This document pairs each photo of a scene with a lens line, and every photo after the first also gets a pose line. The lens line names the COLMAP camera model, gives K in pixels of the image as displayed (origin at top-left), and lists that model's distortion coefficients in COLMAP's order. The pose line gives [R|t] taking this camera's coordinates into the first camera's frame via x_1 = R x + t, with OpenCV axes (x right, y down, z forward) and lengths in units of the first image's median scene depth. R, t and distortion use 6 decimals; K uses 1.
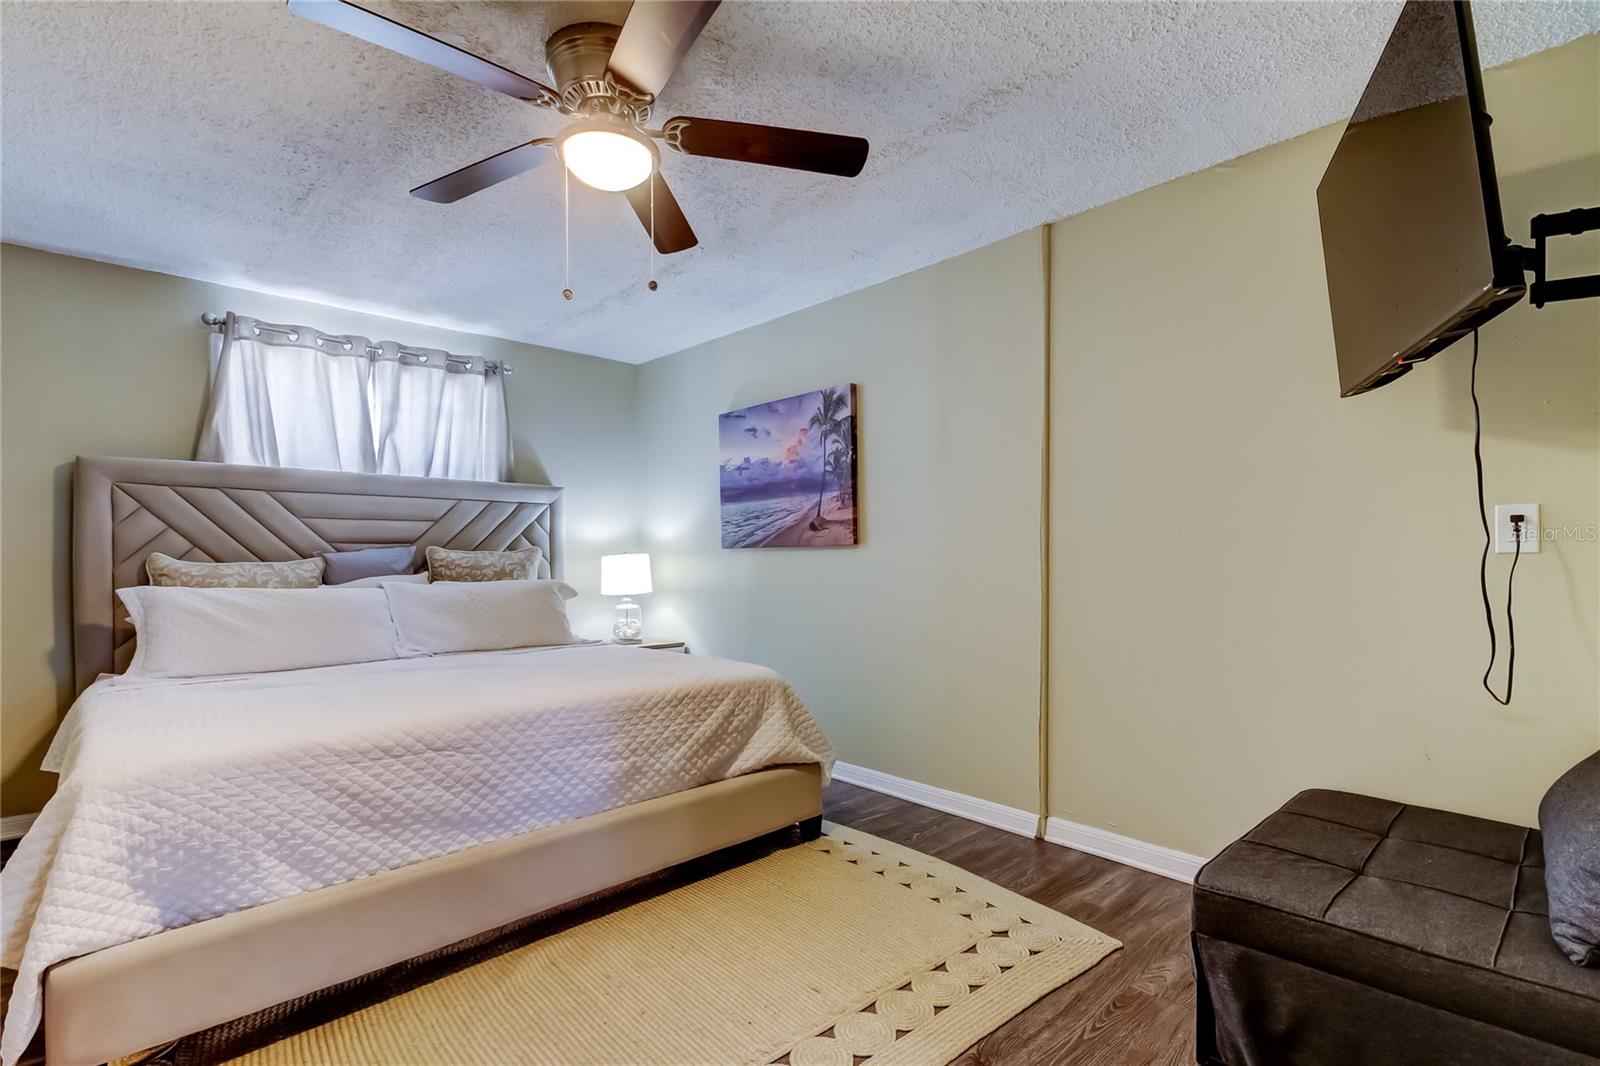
lens RADIAL K [[749.4, 0, 784.7], [0, 749.4, 560.7], [0, 0, 1]] dist [0.027638, -0.004394]
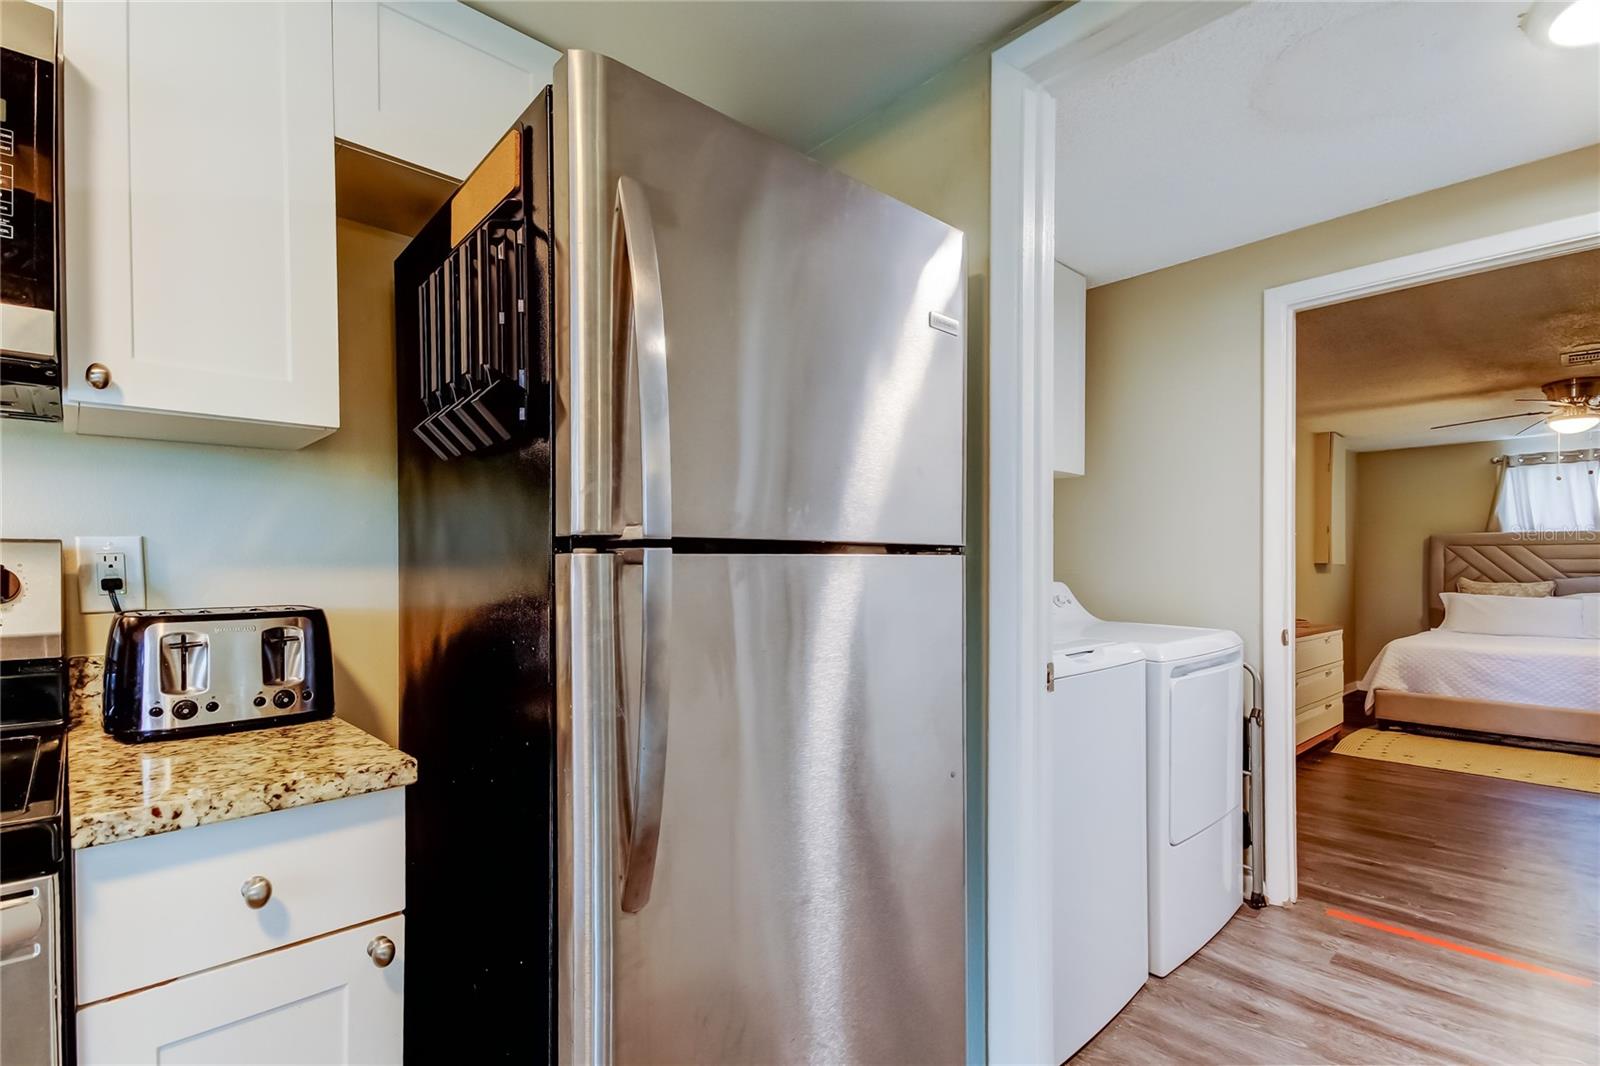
lens RADIAL K [[749.4, 0, 823.3], [0, 749.4, 565.4], [0, 0, 1]] dist [0.027638, -0.004394]
pose [[0.026970, 0.002032, -0.999634, 1.199998], [-0.007996, 0.999966, 0.001817, -0.031716], [0.999604, 0.007944, 0.026985, -0.812440]]
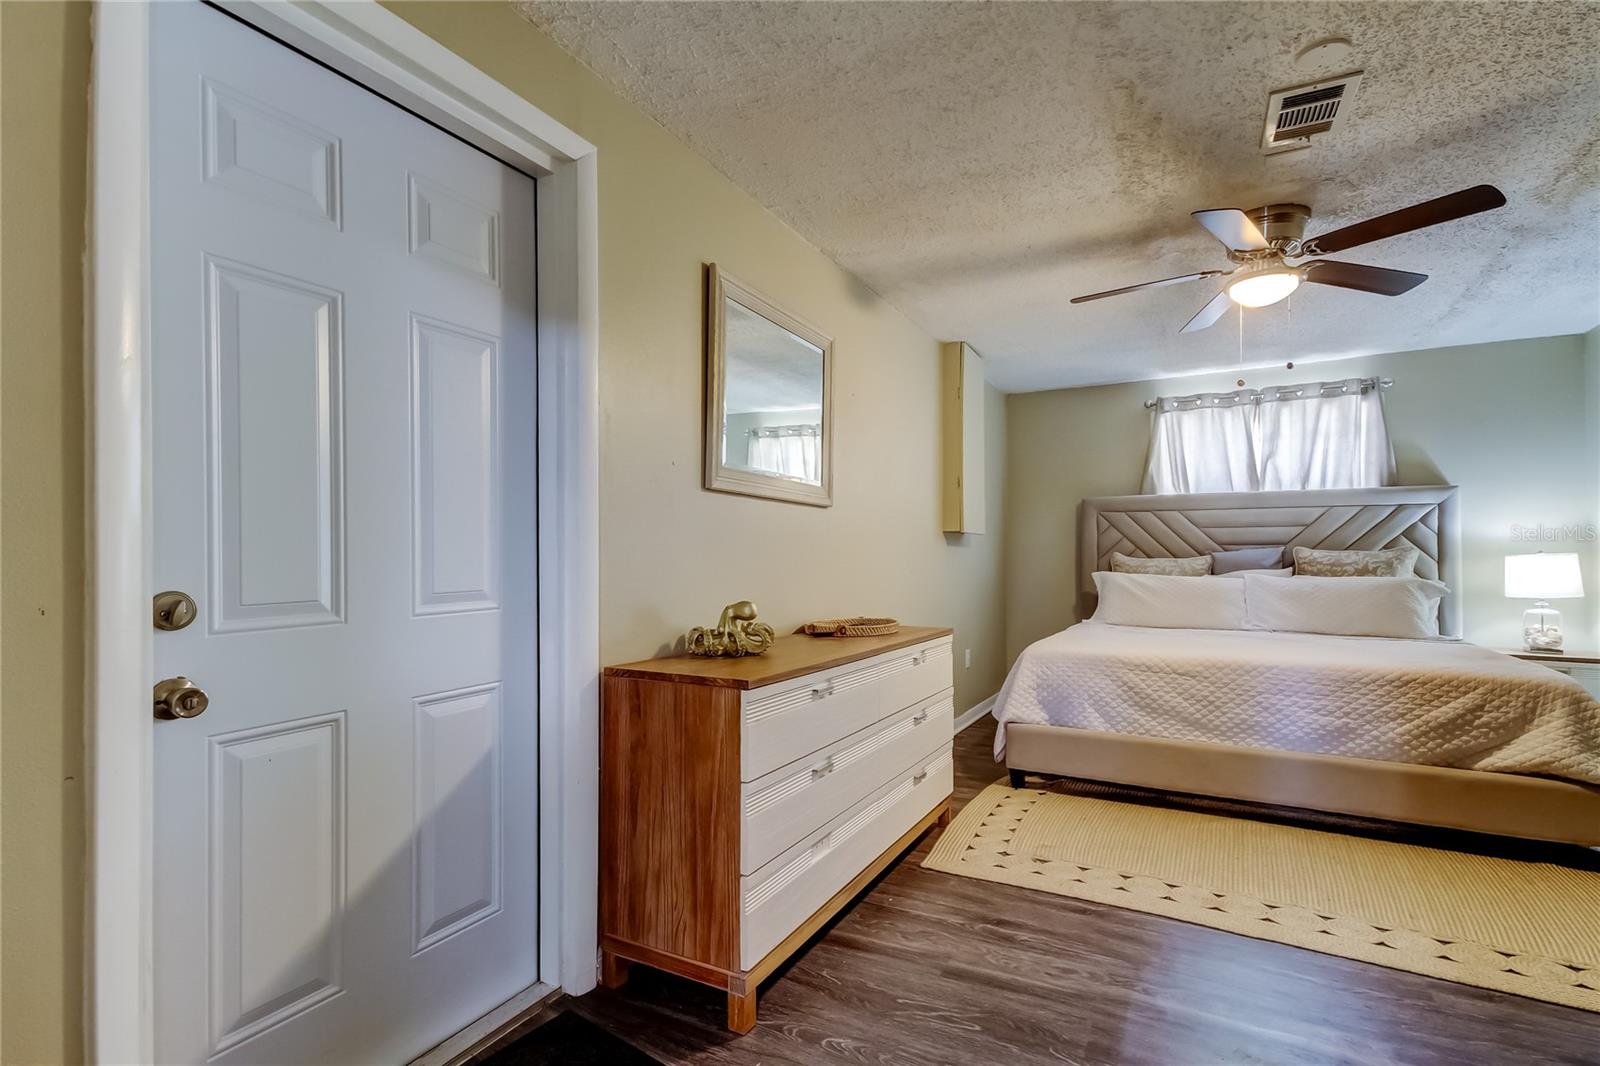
lens RADIAL K [[749.4, 0, 805.6], [0, 749.4, 542.0], [0, 0, 1]] dist [0.027638, -0.004394]
pose [[0.326121, -0.011016, -0.945264, 0.488150], [-0.007106, 0.999875, -0.014104, -0.004277], [0.945301, 0.011317, 0.326002, -0.179278]]
